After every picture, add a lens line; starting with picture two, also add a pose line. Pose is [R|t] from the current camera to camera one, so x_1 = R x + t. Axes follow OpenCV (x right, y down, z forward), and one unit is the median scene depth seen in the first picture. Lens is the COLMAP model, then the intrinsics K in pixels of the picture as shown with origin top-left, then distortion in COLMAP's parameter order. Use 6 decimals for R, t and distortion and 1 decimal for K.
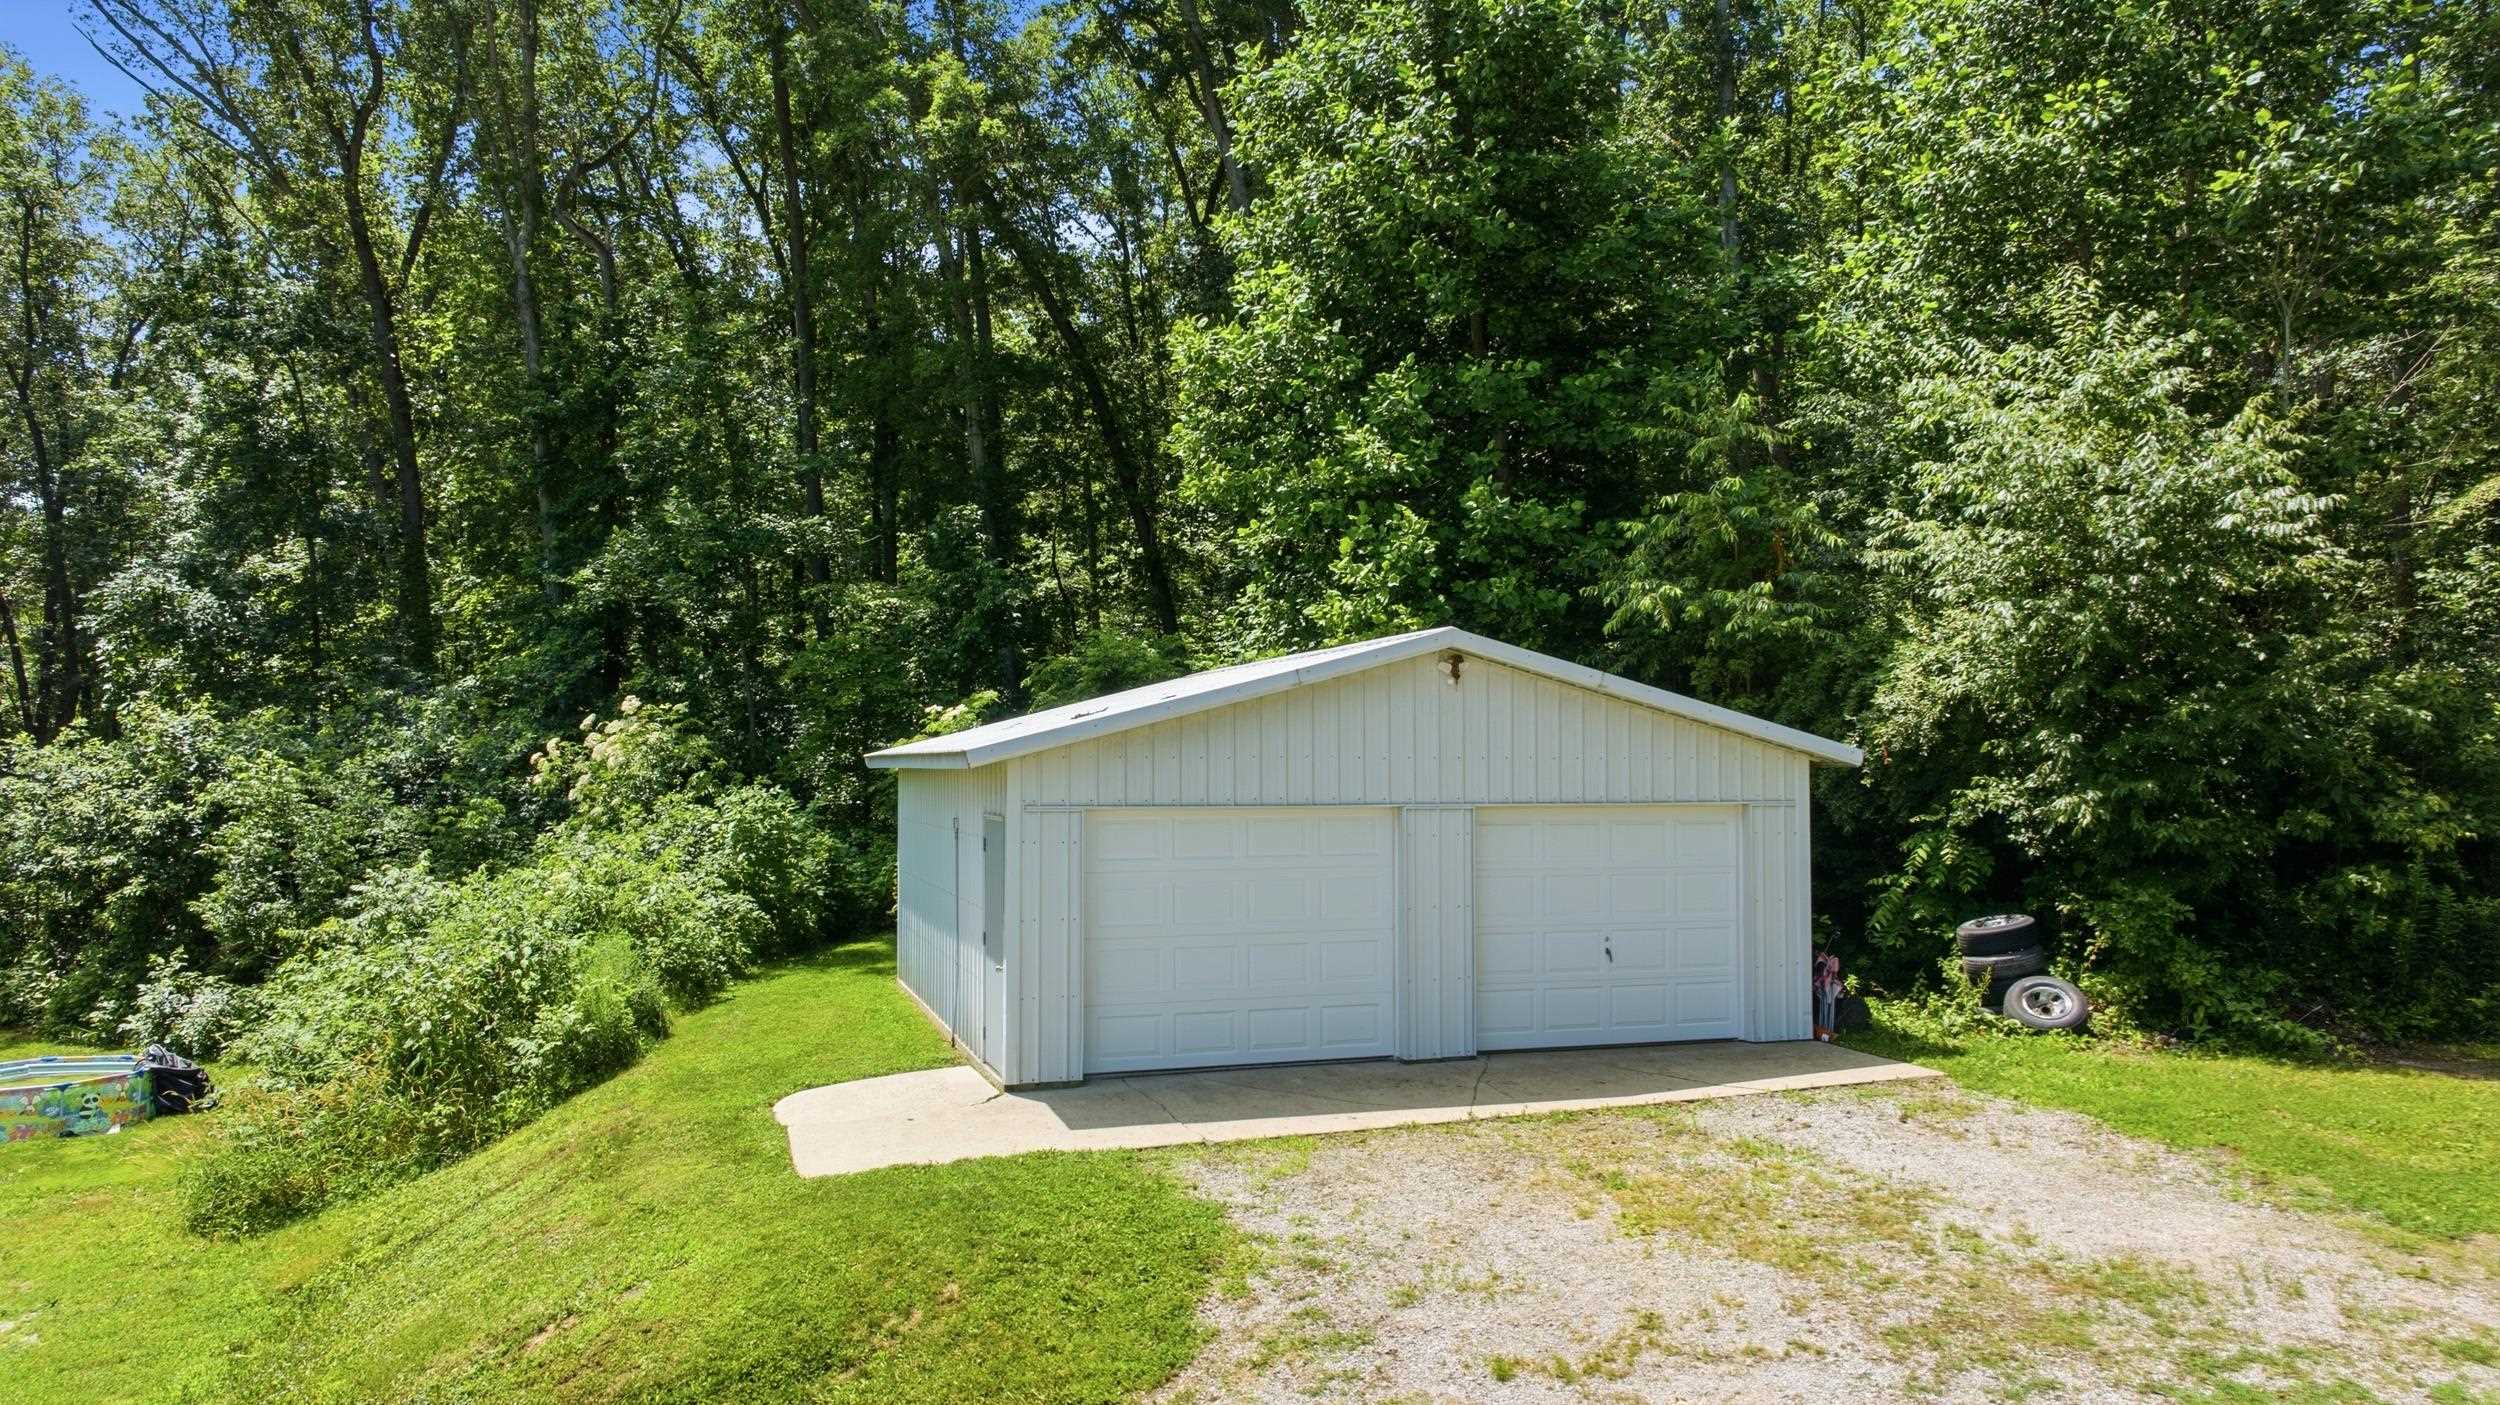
lens RADIAL K [[1764.2, 0, 1249.3], [0, 1764.2, 693.6], [0, 0, 1]] dist [-0.045878, 0.016269]
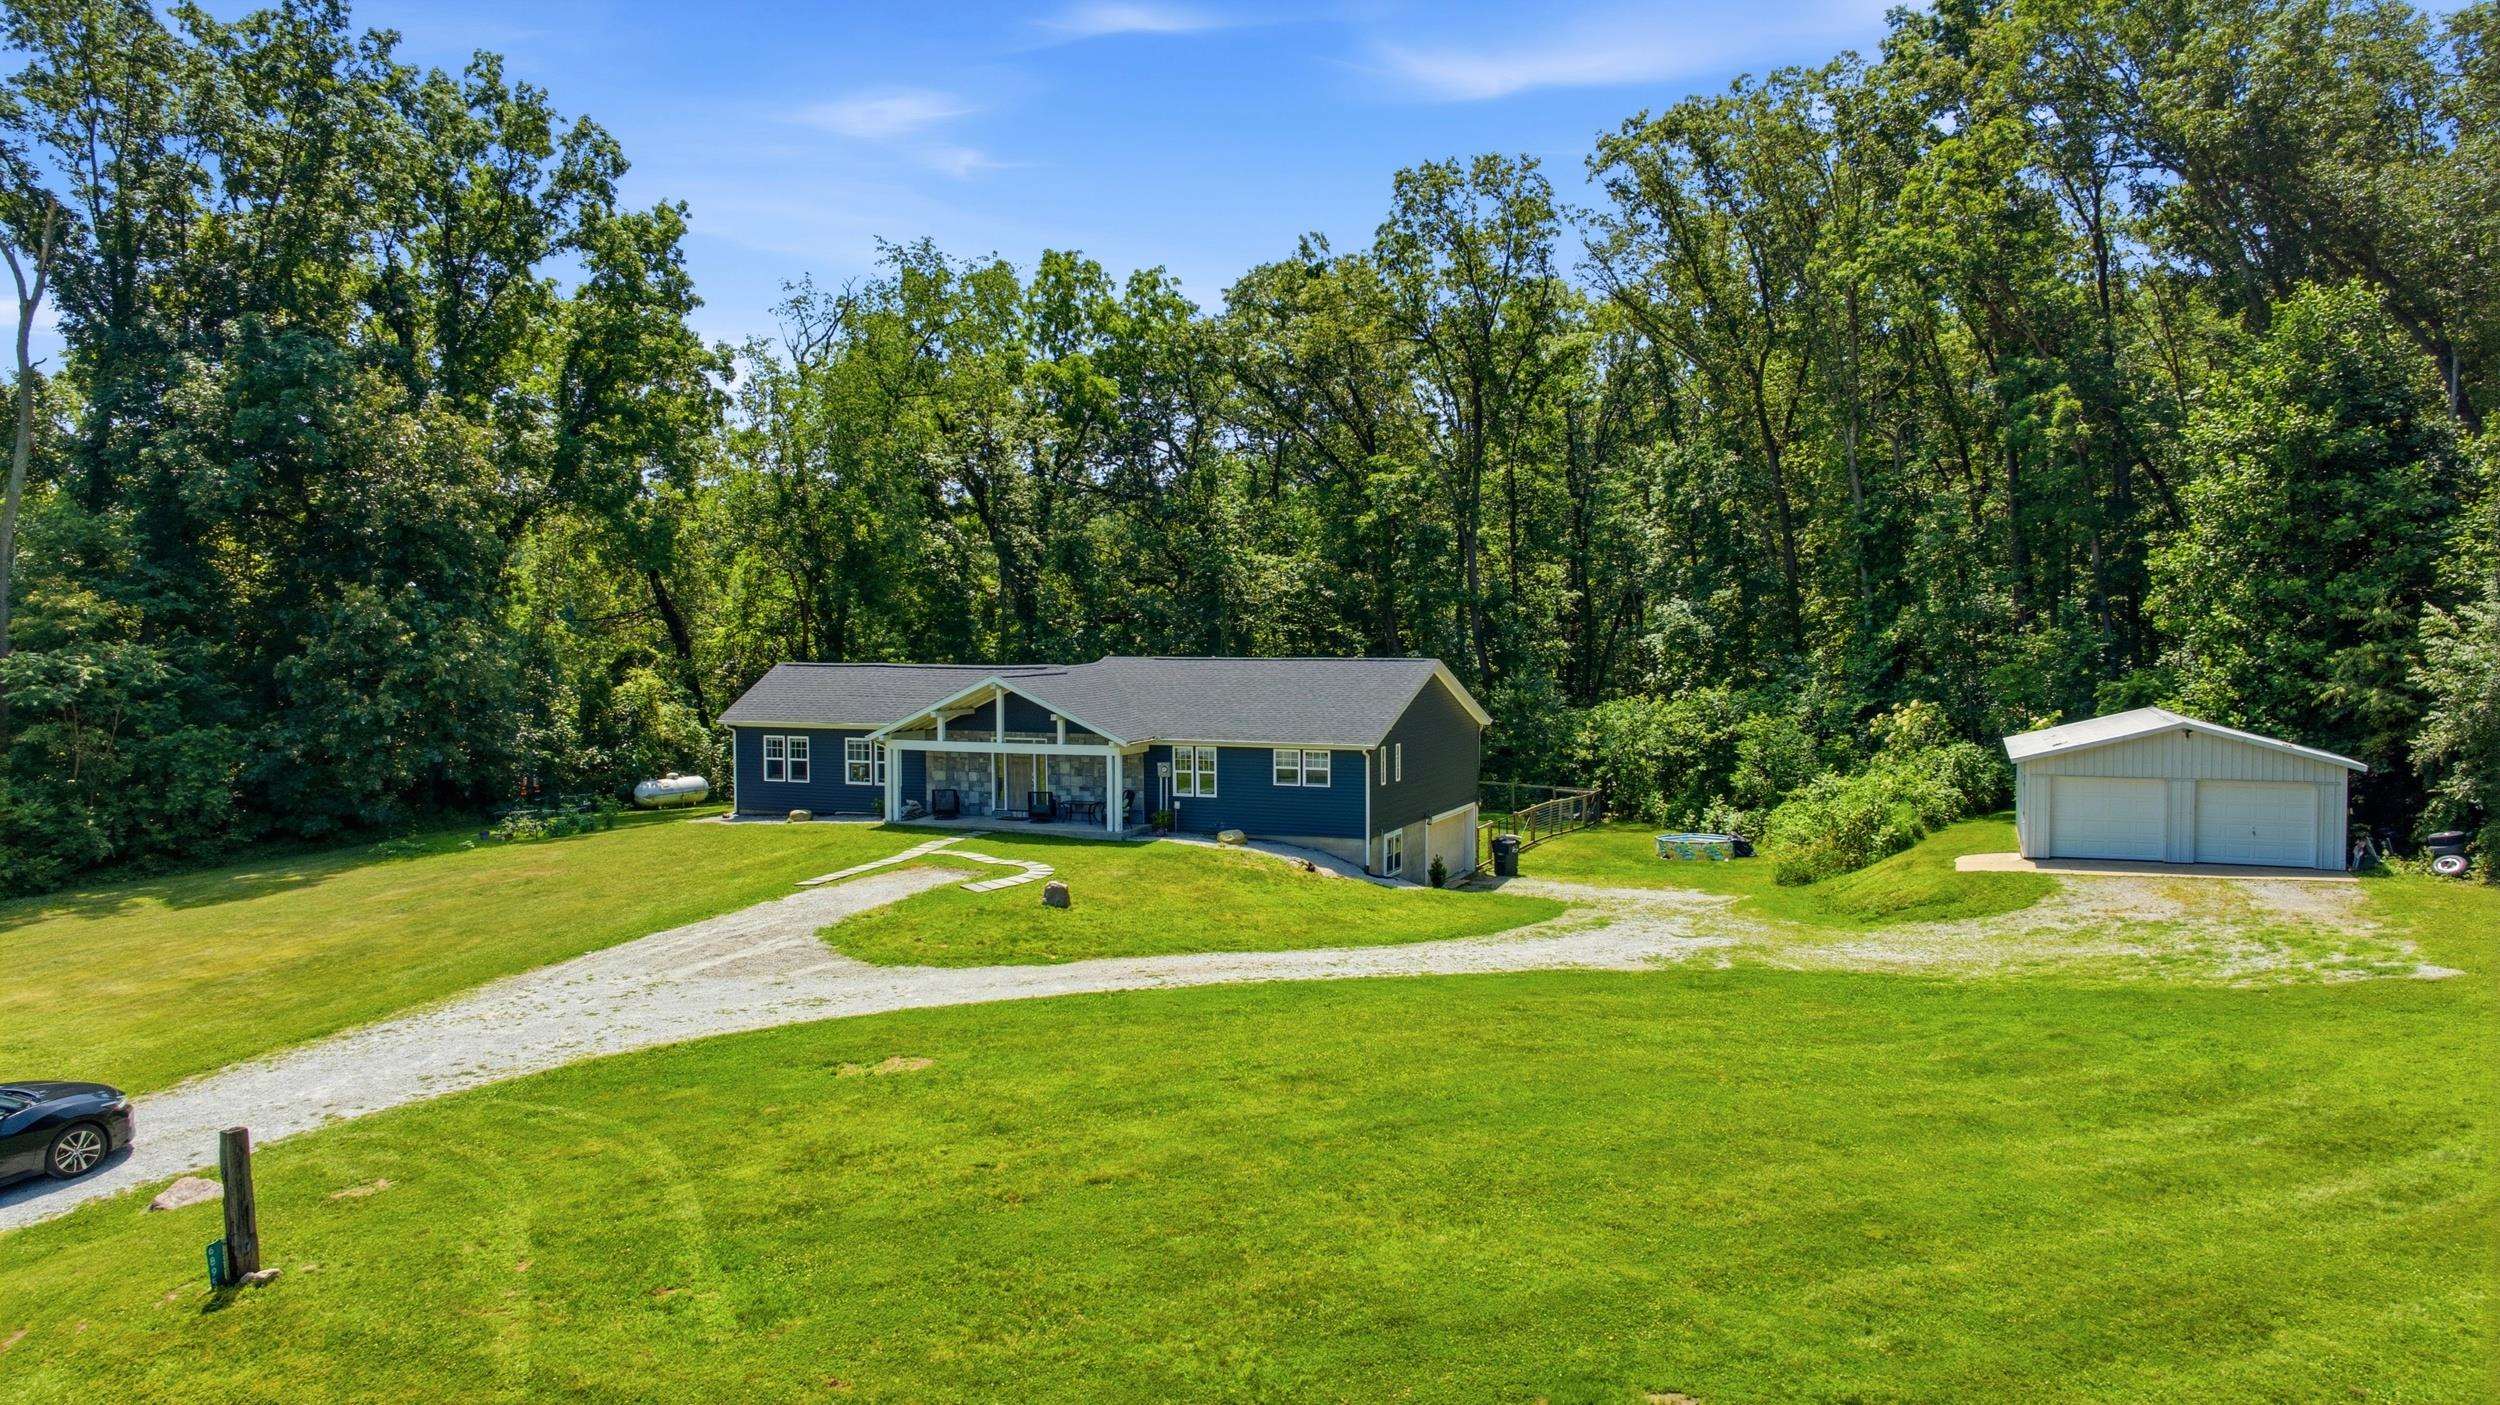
lens RADIAL K [[1764.2, 0, 1238.6], [0, 1764.2, 711.8], [0, 0, 1]] dist [-0.045878, 0.016269]
pose [[0.762454, 0.031801, -0.646261, 0.643494], [0.032776, 0.995611, 0.087661, -0.293524], [0.646212, -0.088020, 0.758065, -1.837069]]
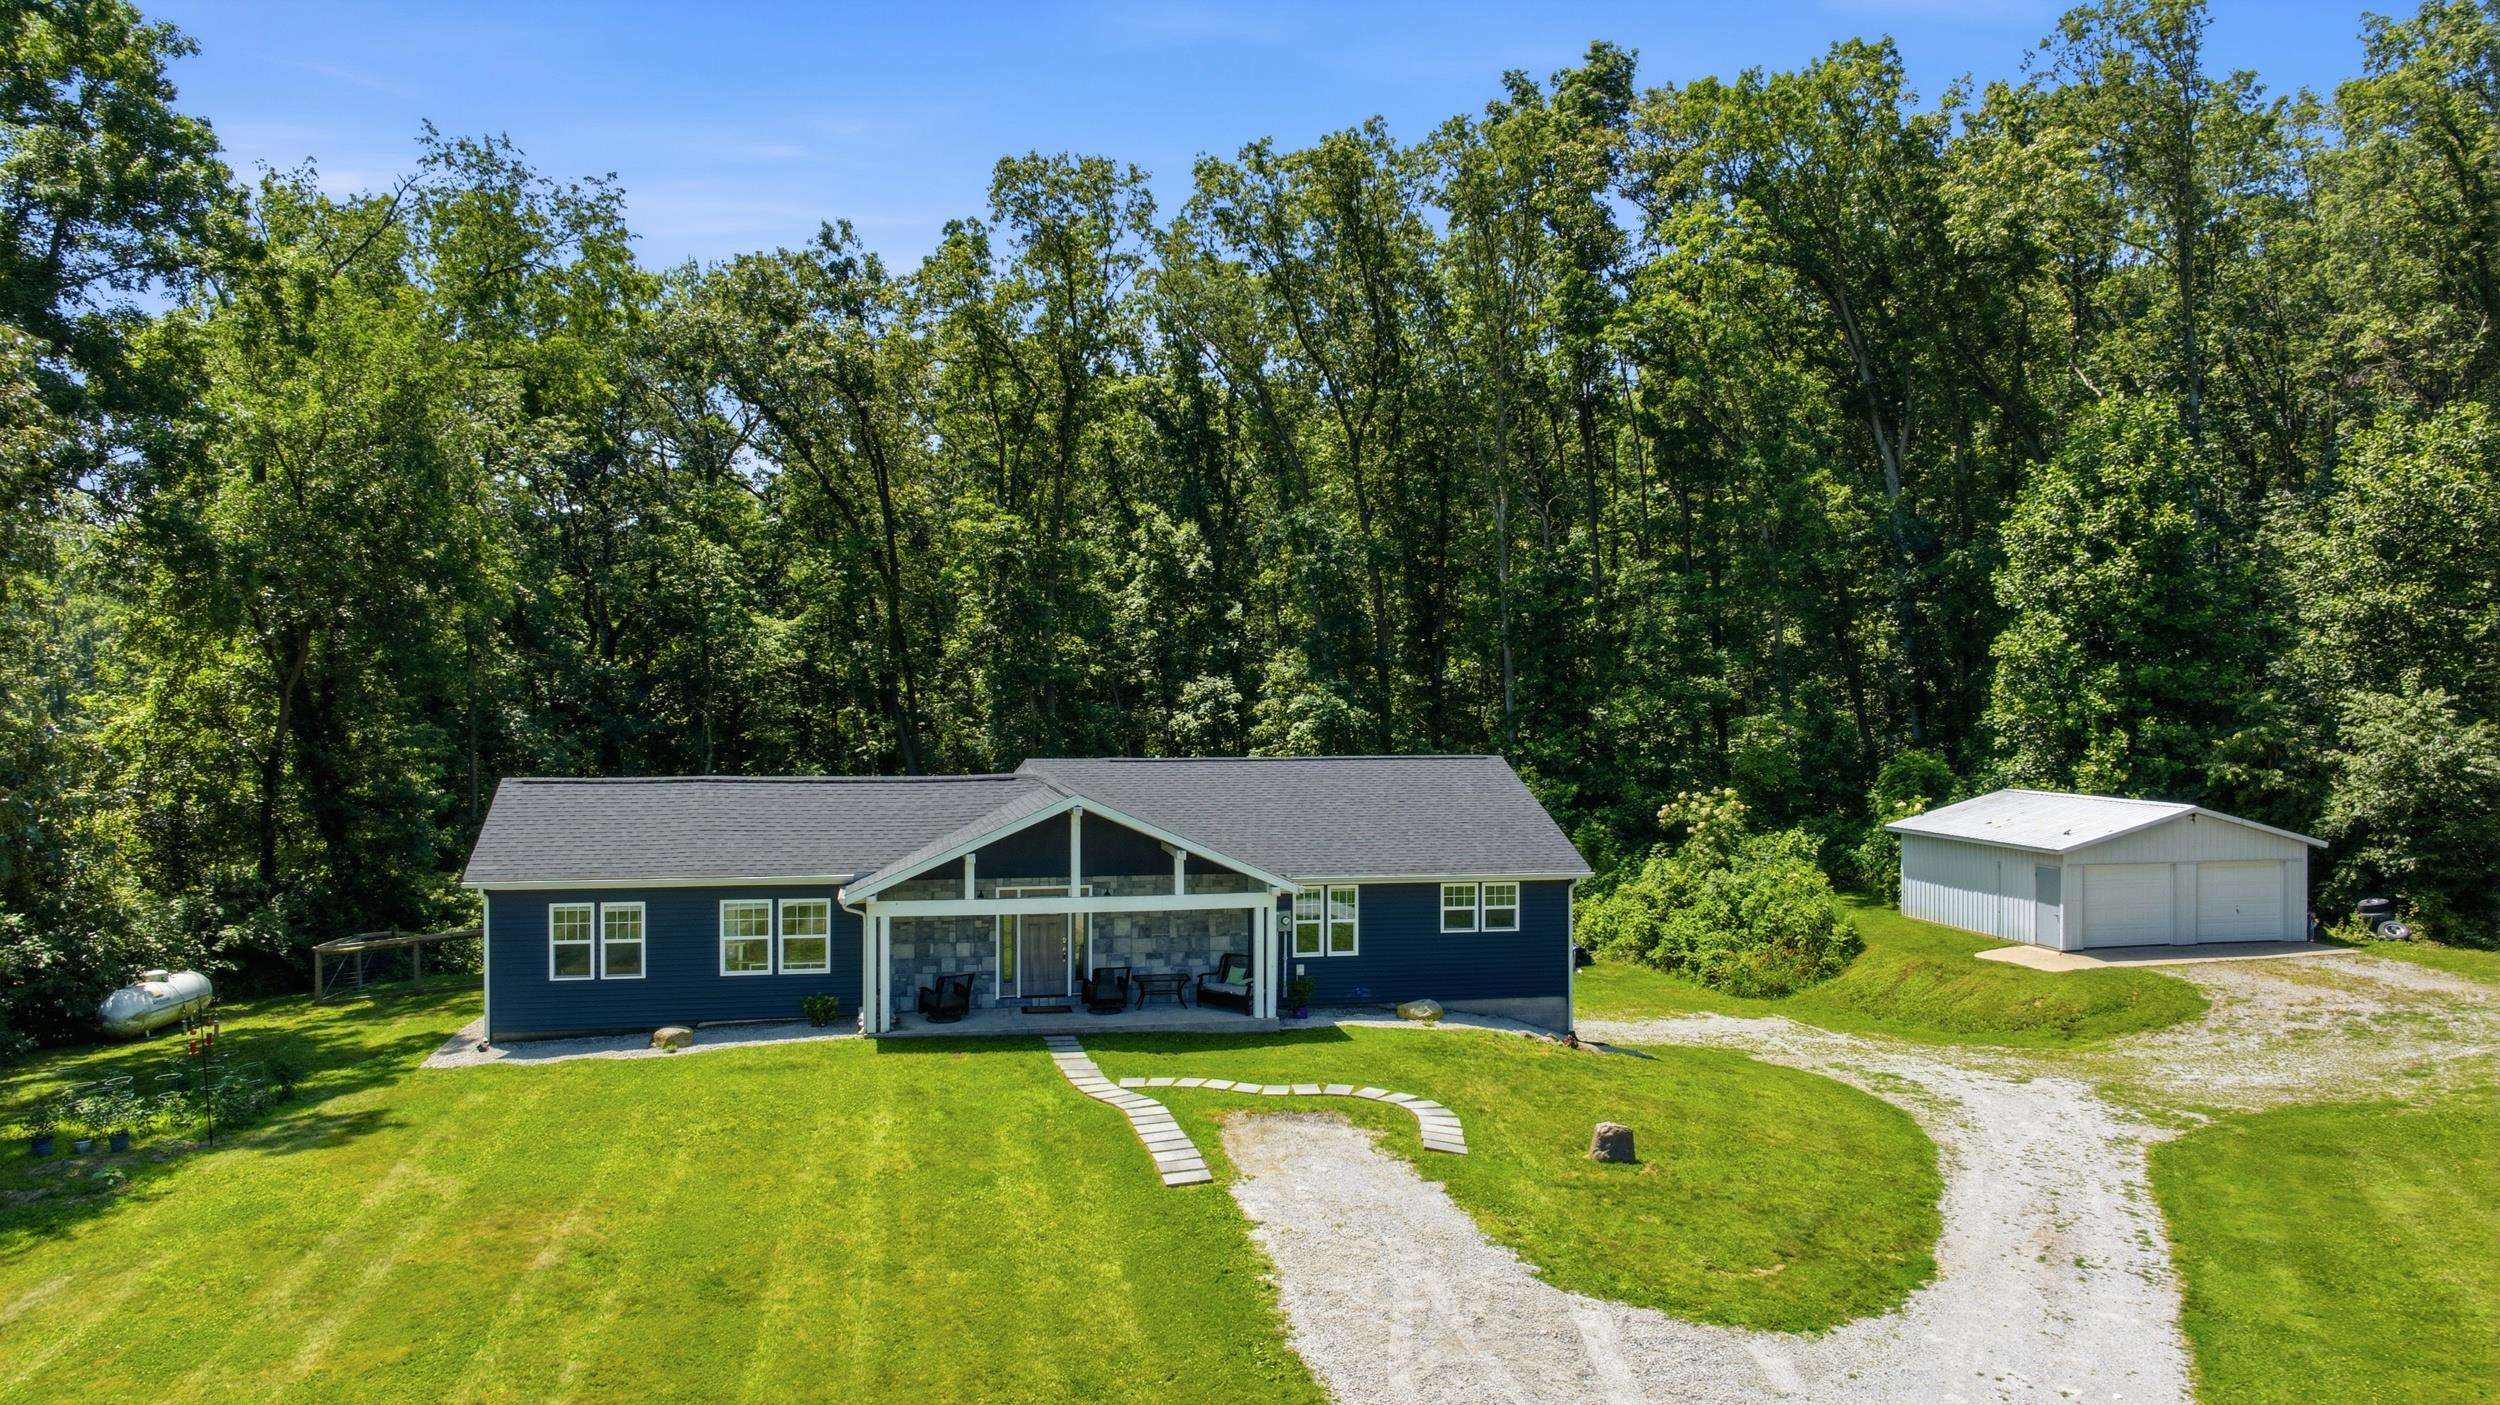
lens RADIAL K [[1764.2, 0, 1242.4], [0, 1764.2, 703.9], [0, 0, 1]] dist [-0.045878, 0.016269]
pose [[0.994397, 0.000536, -0.105710, -0.967475], [0.004605, 0.998818, 0.048378, -0.292979], [0.105611, -0.048594, 0.993220, -1.727640]]
